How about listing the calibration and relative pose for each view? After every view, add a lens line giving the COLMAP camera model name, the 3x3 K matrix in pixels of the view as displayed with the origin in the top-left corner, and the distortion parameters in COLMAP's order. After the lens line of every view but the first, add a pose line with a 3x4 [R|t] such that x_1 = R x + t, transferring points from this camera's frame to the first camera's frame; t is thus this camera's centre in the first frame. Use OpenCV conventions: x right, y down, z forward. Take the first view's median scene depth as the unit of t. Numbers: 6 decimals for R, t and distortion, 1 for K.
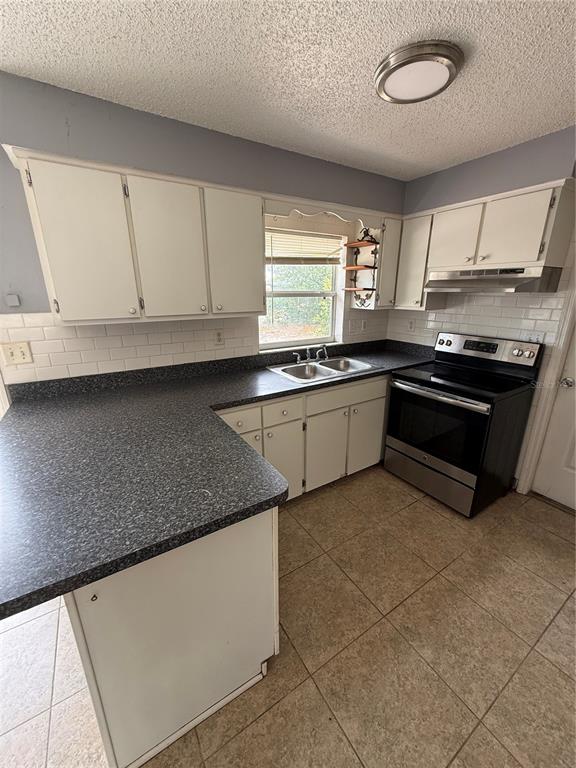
lens RADIAL K [[305.8, 0, 288.3], [0, 305.8, 382.4], [0, 0, 1]] dist [0.001270, -0.000039]
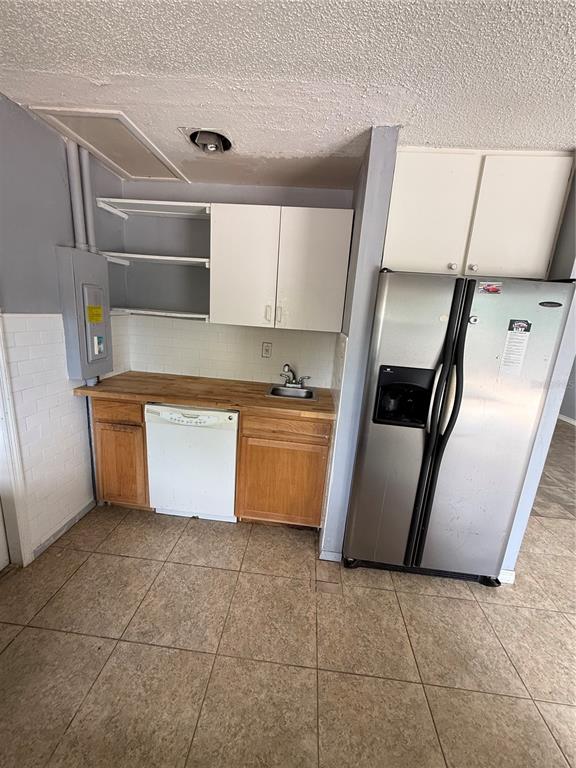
lens RADIAL K [[305.8, 0, 288.3], [0, 305.8, 382.4], [0, 0, 1]] dist [0.001270, -0.000039]
pose [[-0.795283, -0.194515, 0.574185, 0.129060], [0.103847, 0.889419, 0.445140, -0.210188], [-0.597278, 0.413640, -0.687140, 0.724224]]
